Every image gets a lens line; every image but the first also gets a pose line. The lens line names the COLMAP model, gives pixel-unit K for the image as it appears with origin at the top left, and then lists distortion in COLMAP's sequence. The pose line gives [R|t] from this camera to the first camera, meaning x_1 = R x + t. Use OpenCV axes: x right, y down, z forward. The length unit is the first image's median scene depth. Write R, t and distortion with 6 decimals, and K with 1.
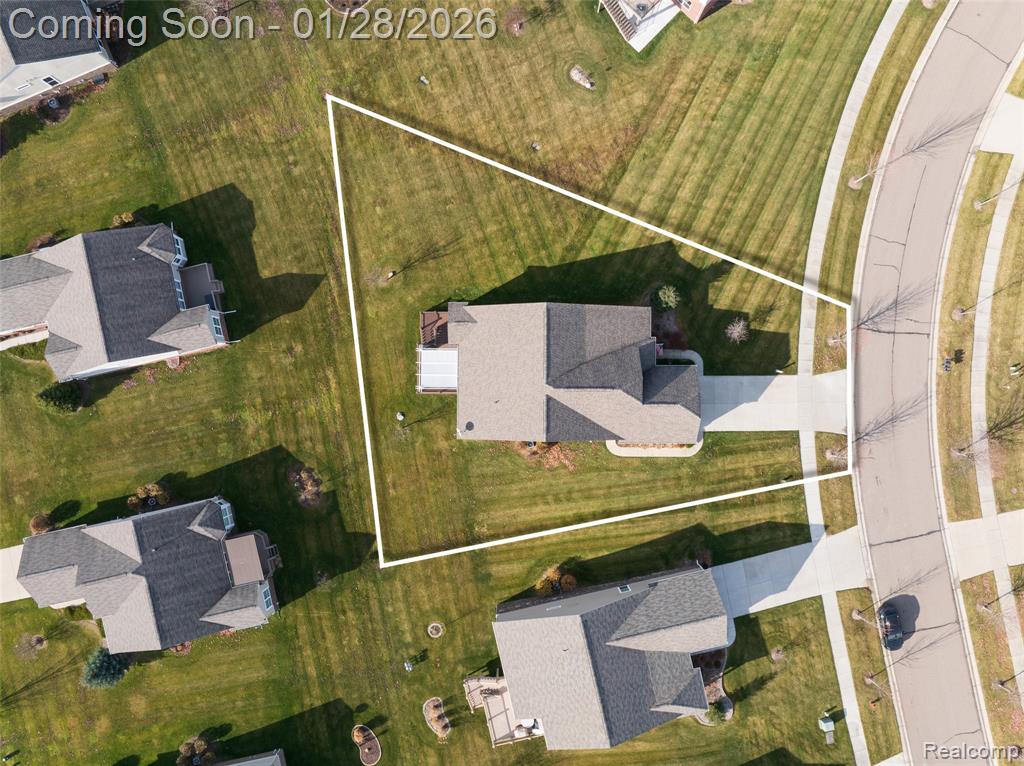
lens RADIAL K [[716.3, 0, 515.4], [0, 716.3, 383.5], [0, 0, 1]] dist [-0.040267, 0.005974]
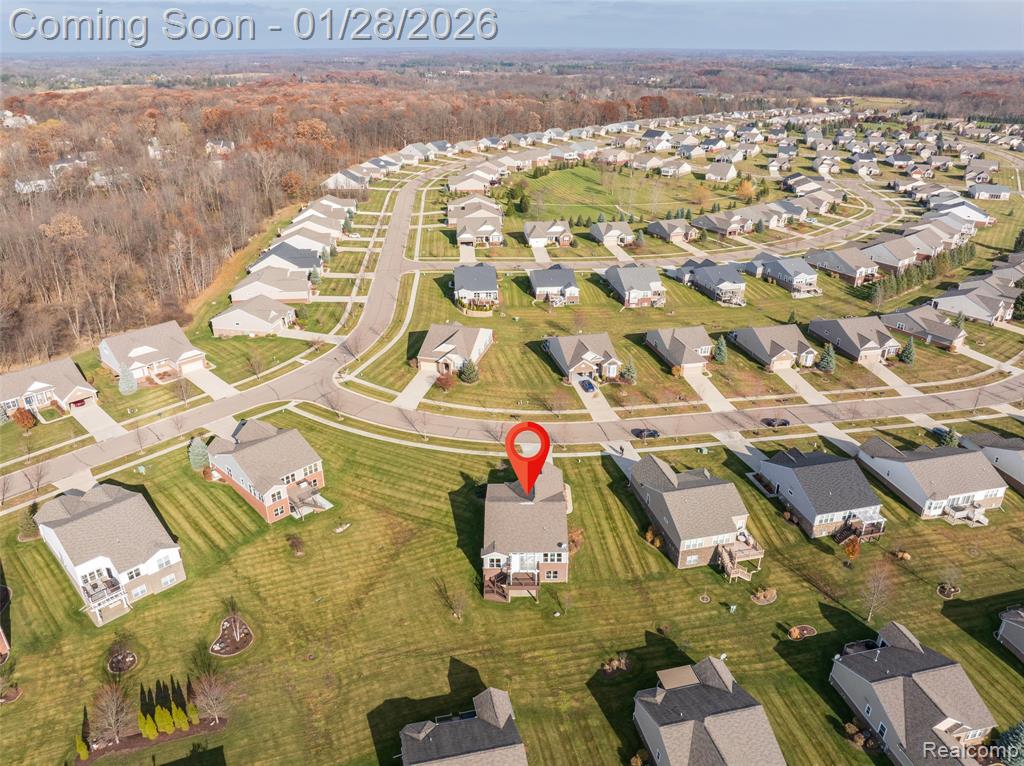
lens RADIAL K [[716.3, 0, 515.4], [0, 716.3, 383.5], [0, 0, 1]] dist [-0.040267, 0.005974]
pose [[-0.004813, -0.431607, 0.902049, -1.241572], [0.999915, 0.008877, 0.009583, -0.053205], [-0.012143, 0.902018, 0.431527, -0.005048]]
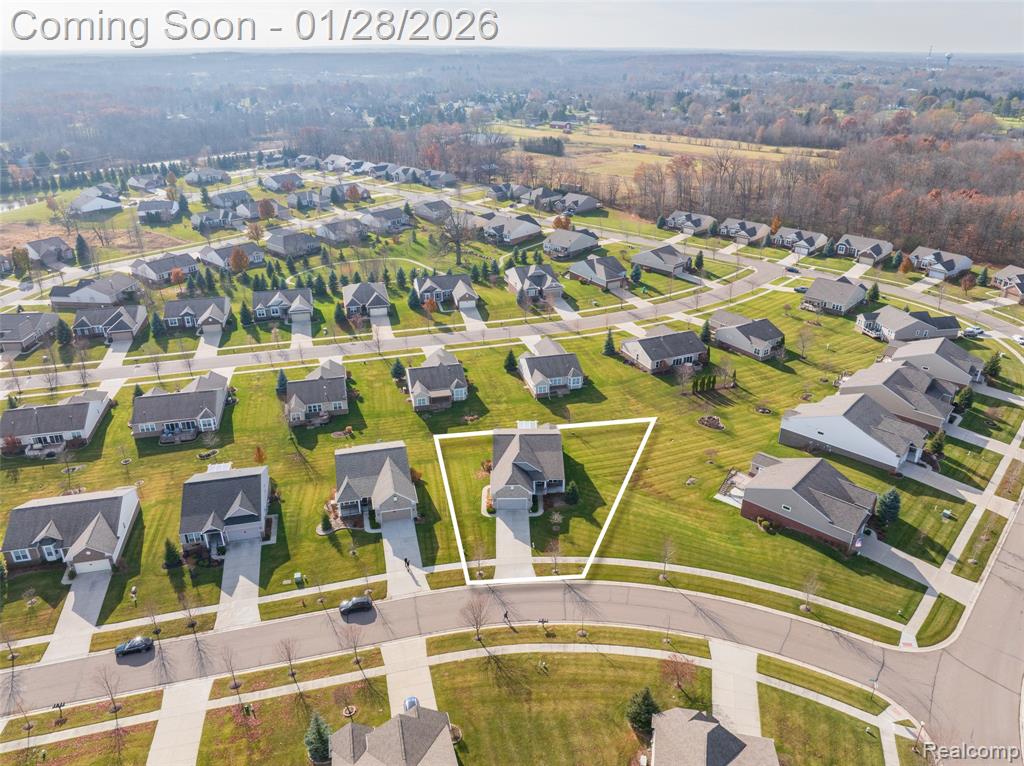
lens RADIAL K [[716.3, 0, 515.4], [0, 716.3, 383.5], [0, 0, 1]] dist [-0.040267, 0.005974]
pose [[0.017405, 0.428181, -0.903526, 1.633887], [-0.999811, 0.015288, -0.012015, 0.037091], [0.008669, 0.903564, 0.428366, -0.010679]]
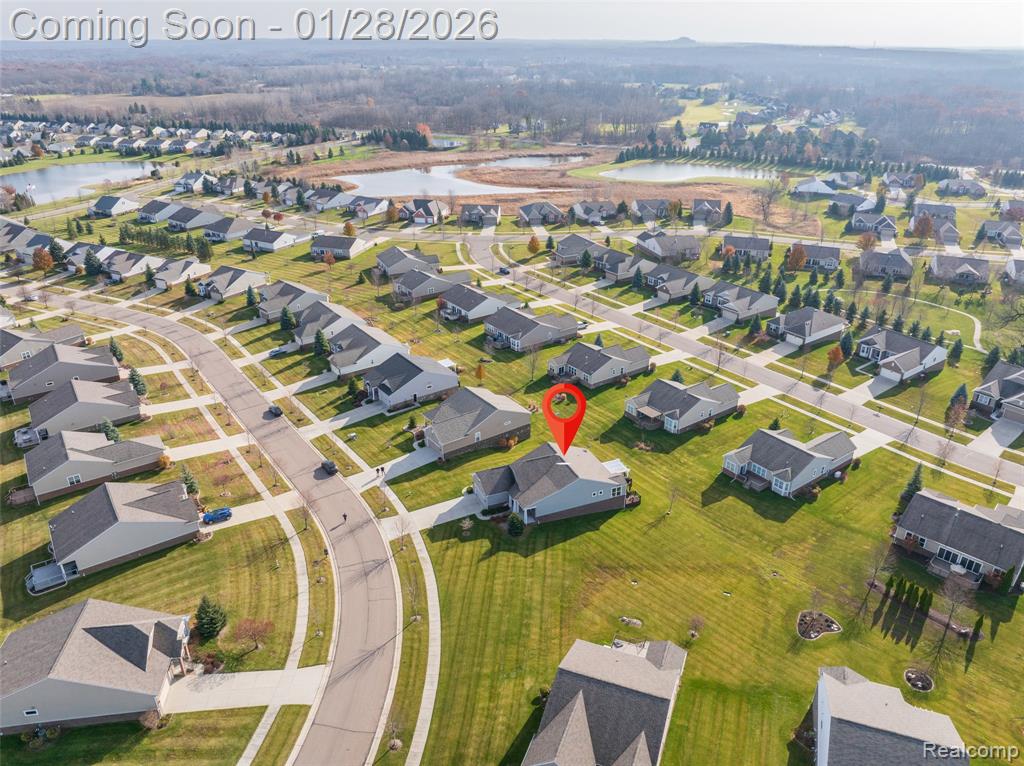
lens RADIAL K [[716.3, 0, 515.4], [0, 716.3, 383.5], [0, 0, 1]] dist [-0.040267, 0.005974]
pose [[-0.921710, 0.164664, -0.351193, 0.703654], [-0.387878, -0.394092, 0.833212, -1.301815], [-0.001203, 0.904200, 0.427108, 0.009496]]
